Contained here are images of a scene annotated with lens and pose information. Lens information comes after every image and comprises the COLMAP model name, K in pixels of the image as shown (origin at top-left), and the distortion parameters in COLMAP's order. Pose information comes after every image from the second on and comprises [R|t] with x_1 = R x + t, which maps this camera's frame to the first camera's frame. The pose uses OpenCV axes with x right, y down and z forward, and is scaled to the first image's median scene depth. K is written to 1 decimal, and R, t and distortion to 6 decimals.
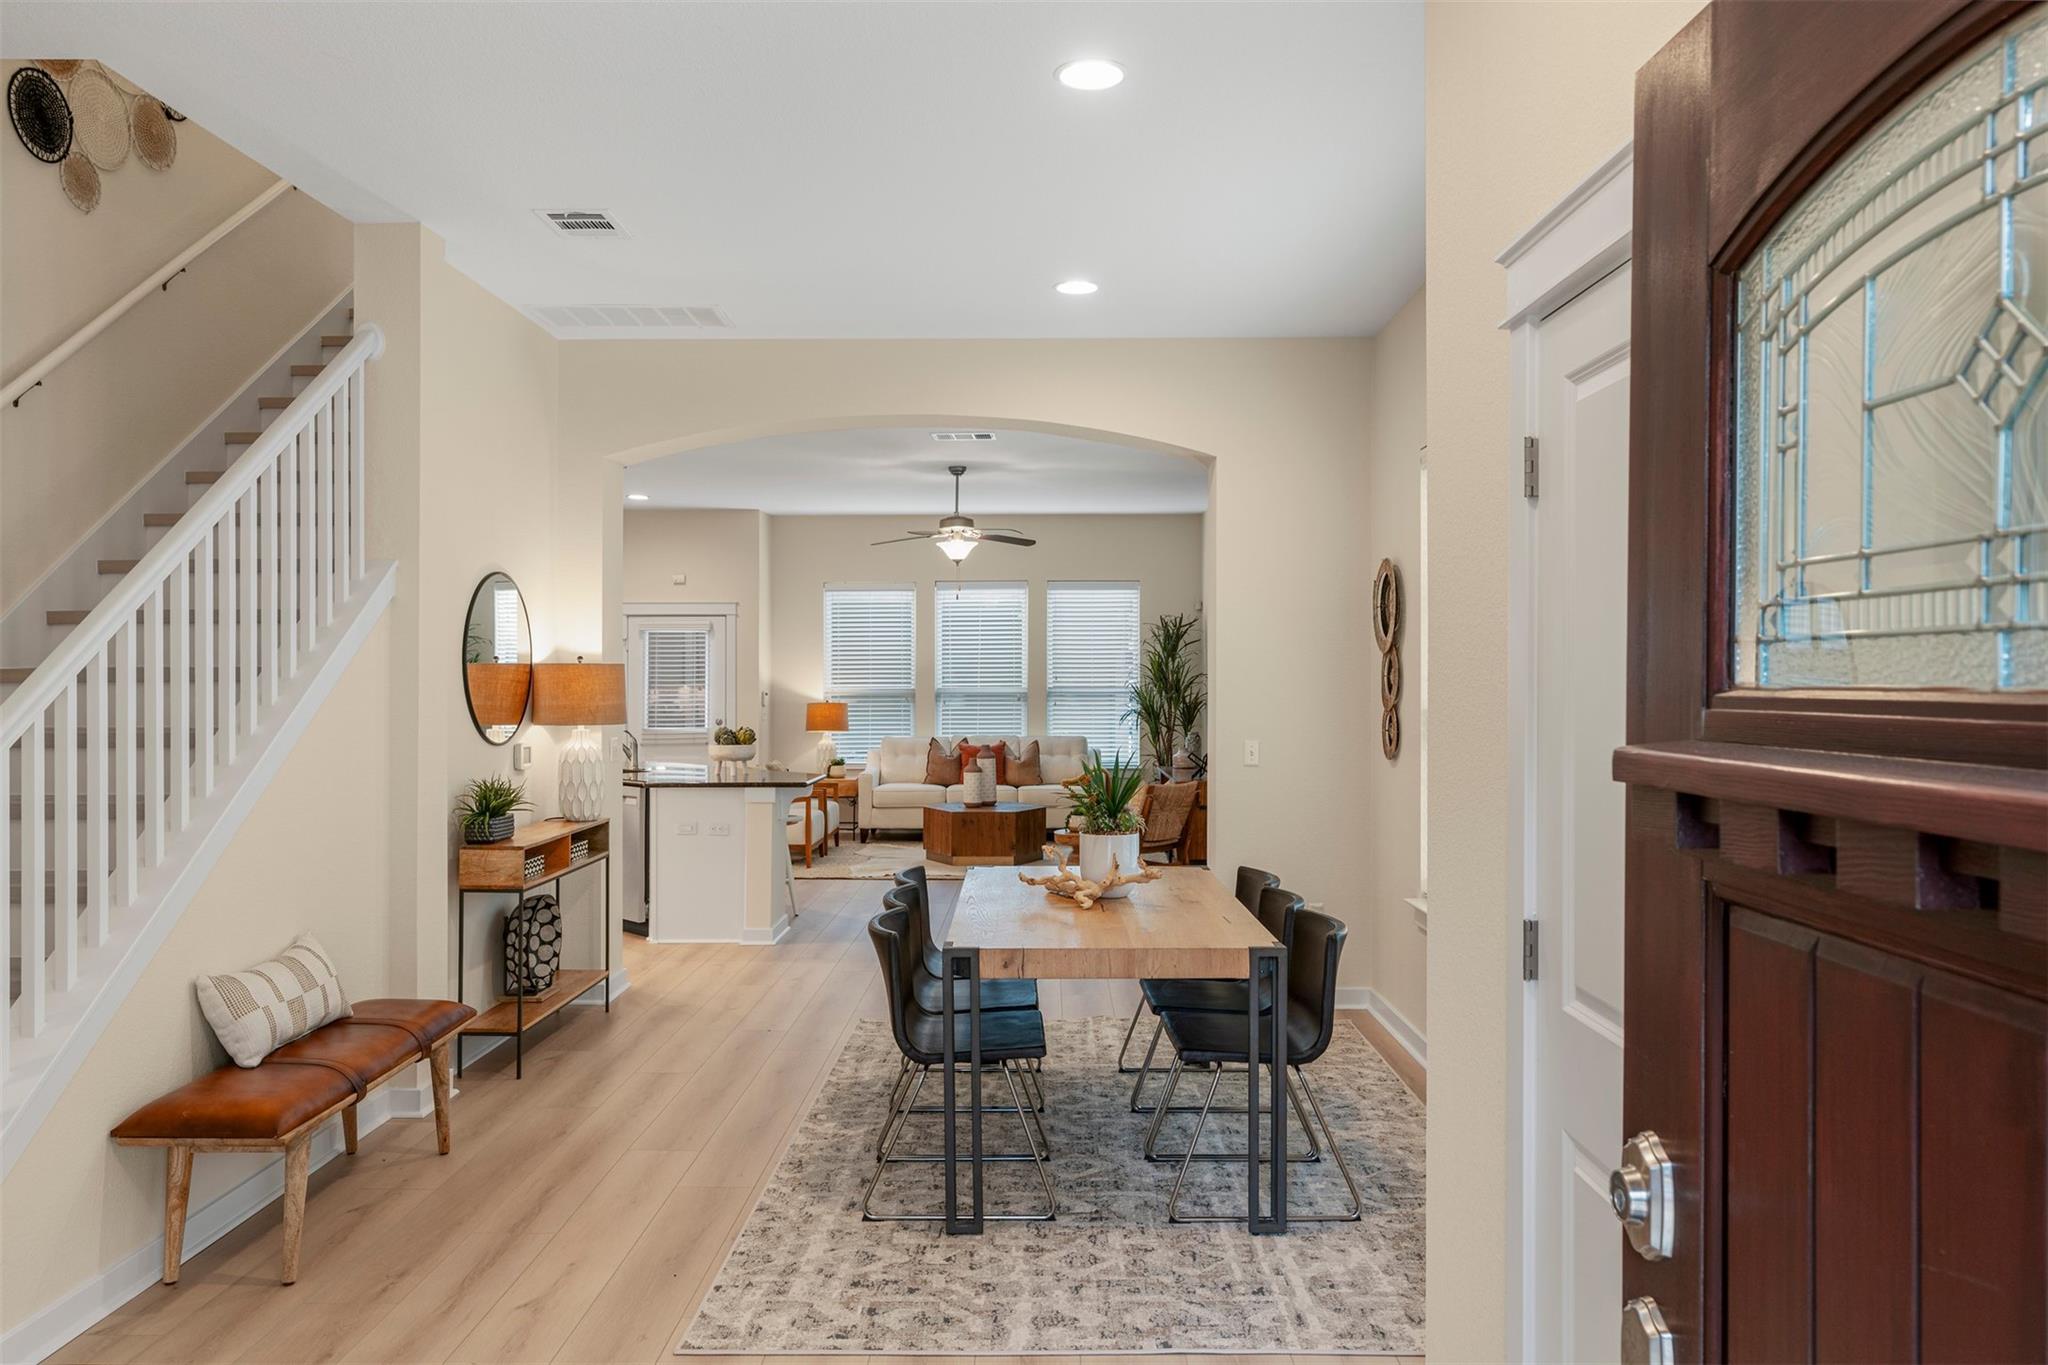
lens RADIAL K [[1451.3, 0, 1012.4], [0, 1451.3, 673.8], [0, 0, 1]] dist [0.012522, -0.003134]
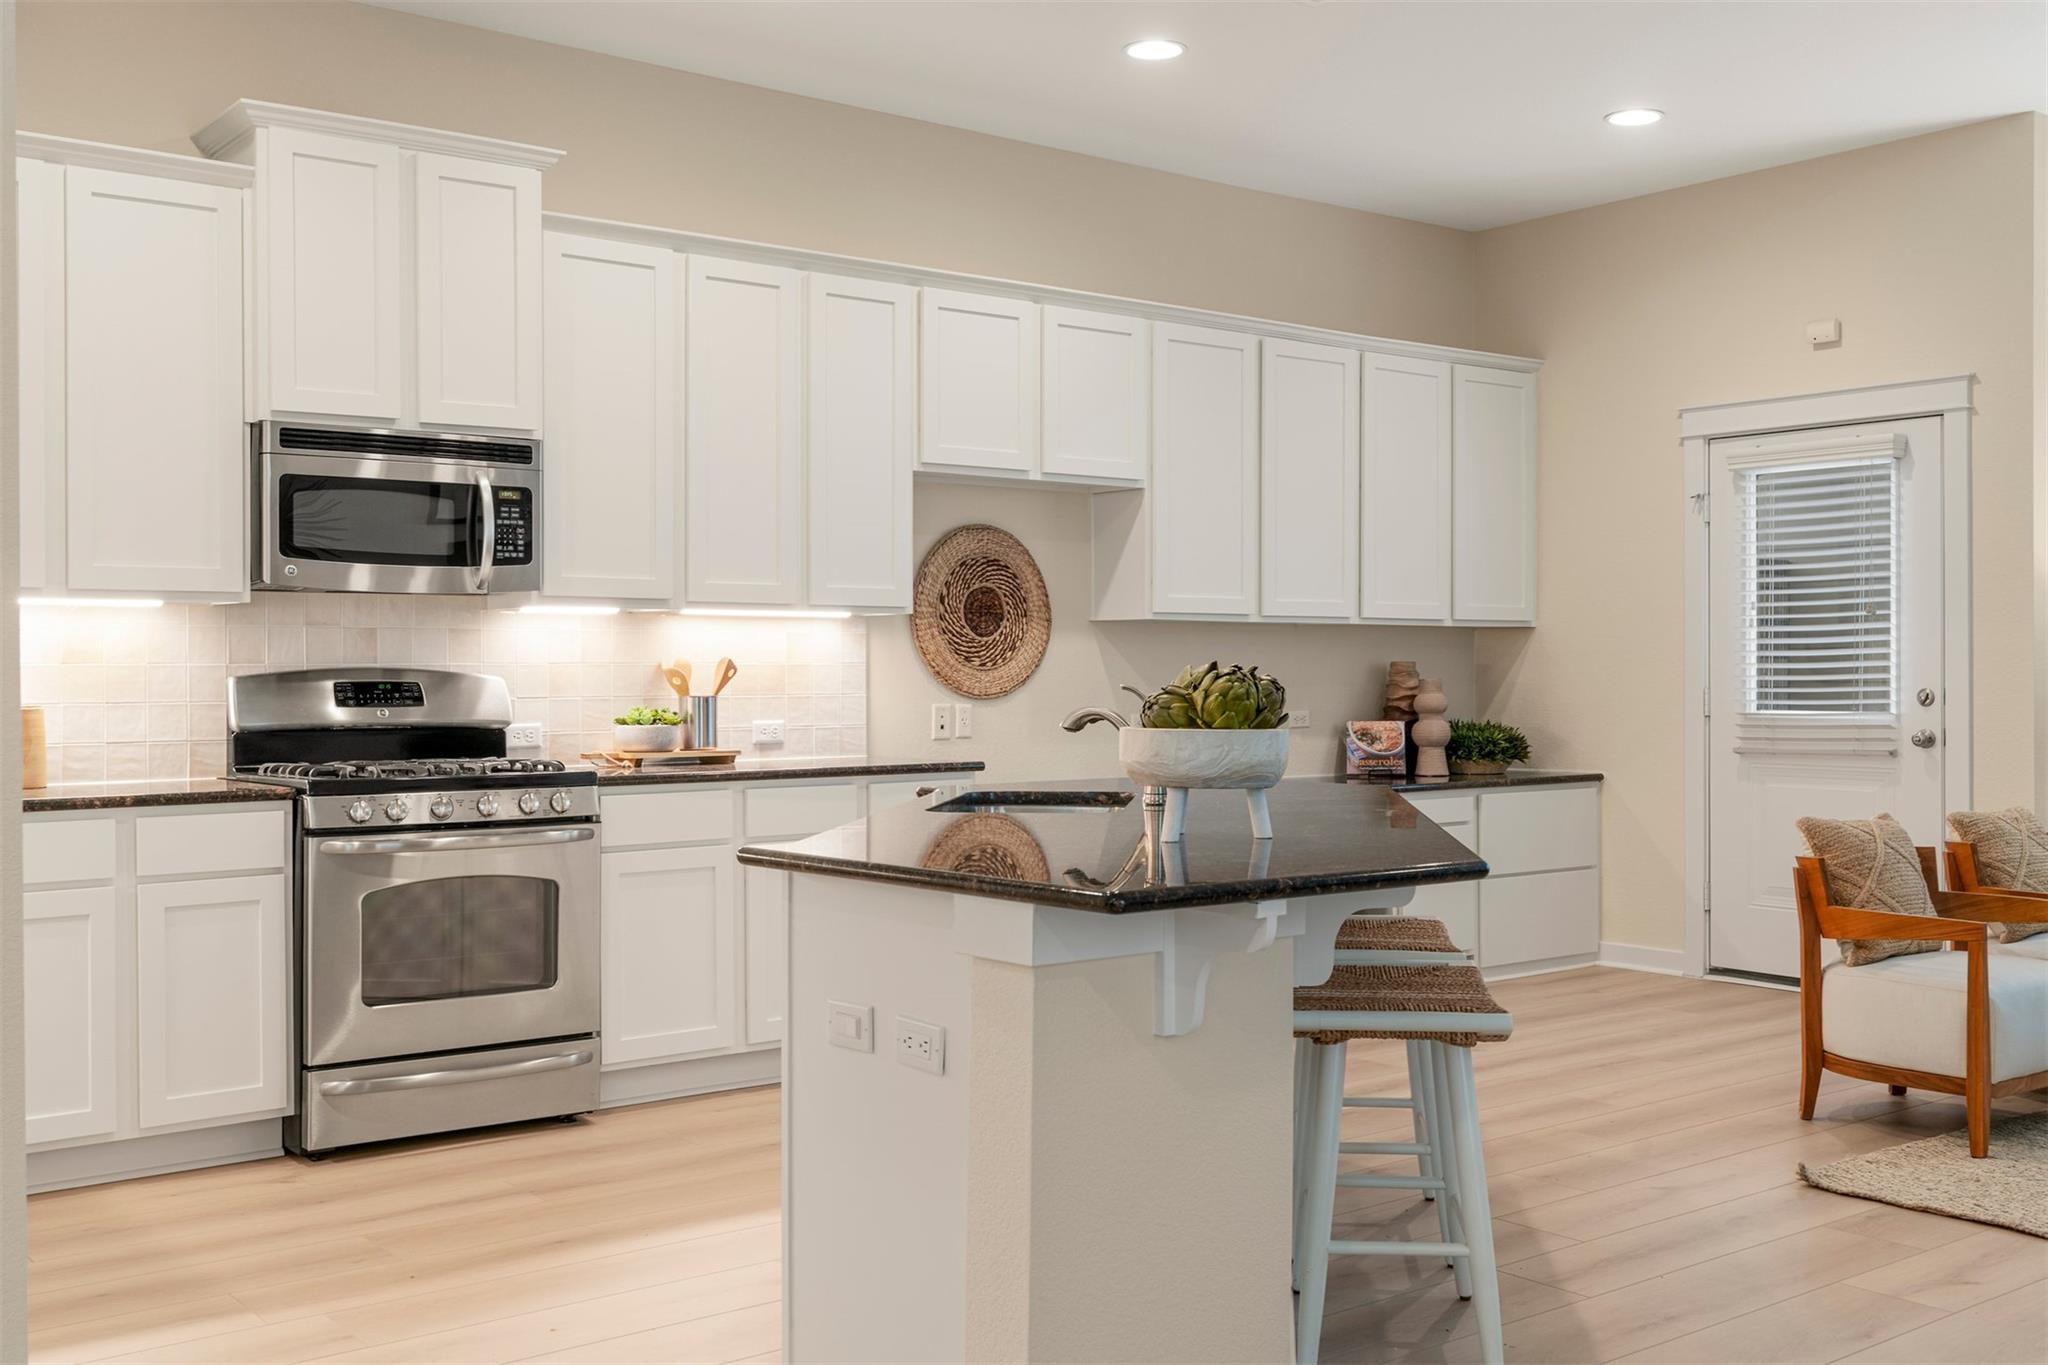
lens RADIAL K [[2020.4, 0, 1012.4], [0, 2020.4, 663.5], [0, 0, 1]] dist [0.022739, 0.000000]
pose [[0.639235, -0.003335, -0.769004, 0.052882], [0.003332, 0.999993, -0.001568, 0.024862], [0.769004, -0.001560, 0.639242, 0.487907]]
